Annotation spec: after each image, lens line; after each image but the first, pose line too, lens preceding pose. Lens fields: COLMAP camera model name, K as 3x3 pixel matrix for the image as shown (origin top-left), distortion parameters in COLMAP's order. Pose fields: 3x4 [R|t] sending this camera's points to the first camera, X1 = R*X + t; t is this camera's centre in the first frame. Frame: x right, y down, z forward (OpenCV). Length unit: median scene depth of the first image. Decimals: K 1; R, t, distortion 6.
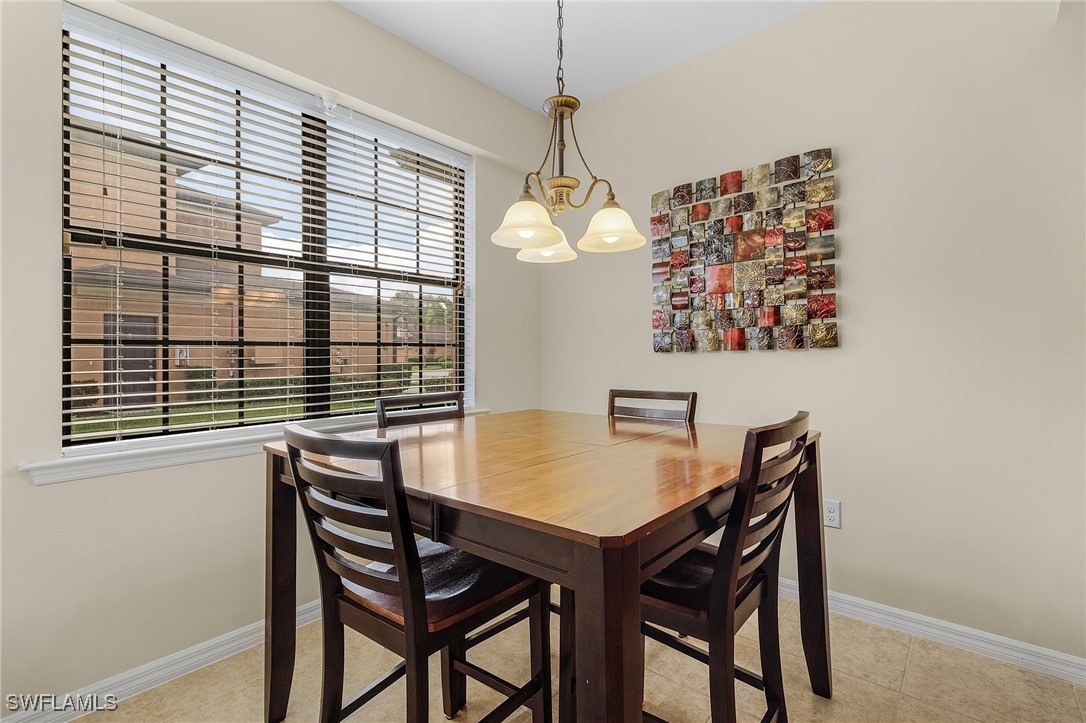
lens RADIAL K [[499.7, 0, 527.4], [0, 499.7, 357.1], [0, 0, 1]] dist [0.003537, 0.000329]
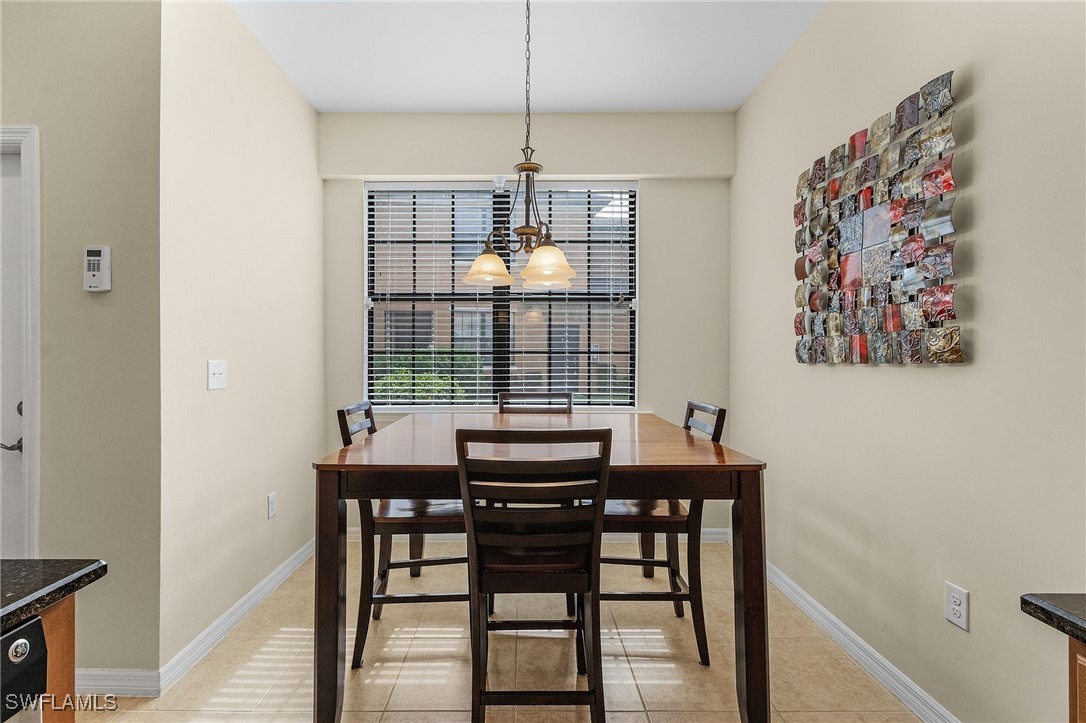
lens RADIAL K [[495.2, 0, 529.7], [0, 495.2, 364.5], [0, 0, 1]] dist [0.001800, 0.000201]
pose [[0.667305, 0.024184, -0.744392, 0.675737], [-0.007801, 0.999645, 0.025484, -0.028903], [0.744744, -0.011199, 0.667256, 0.109873]]
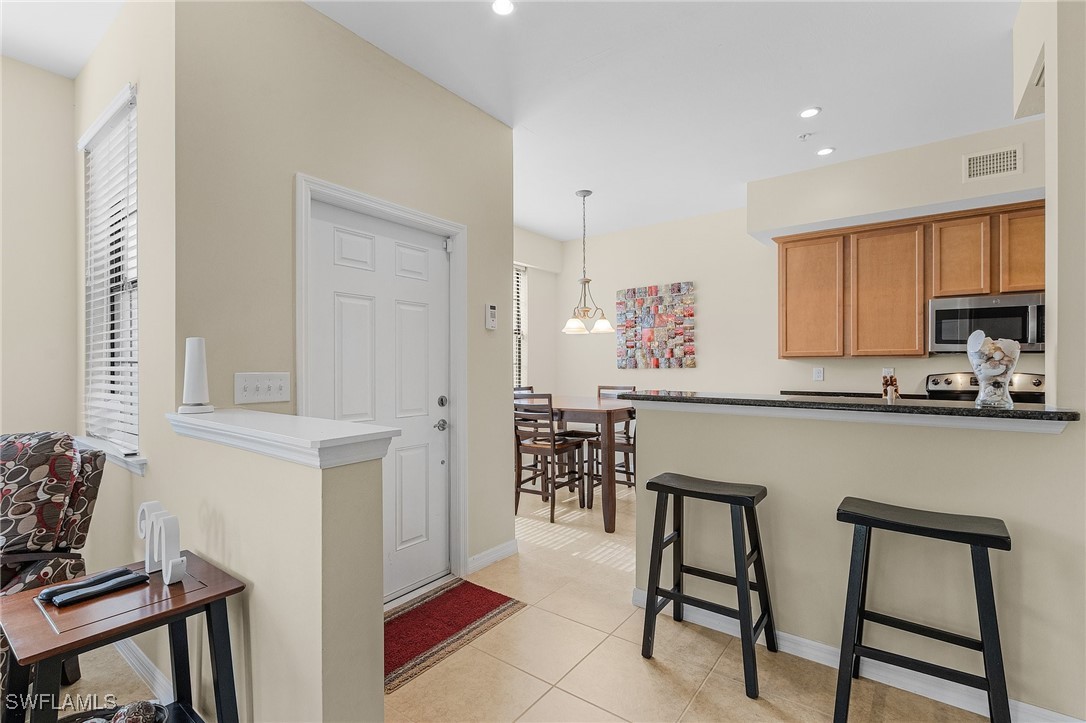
lens RADIAL K [[495.2, 0, 529.7], [0, 495.2, 364.5], [0, 0, 1]] dist [0.001800, 0.000201]
pose [[0.997473, 0.005270, 0.070849, -0.285697], [-0.004918, 0.999975, -0.005137, -0.017242], [-0.070874, 0.004775, 0.997474, -1.141567]]
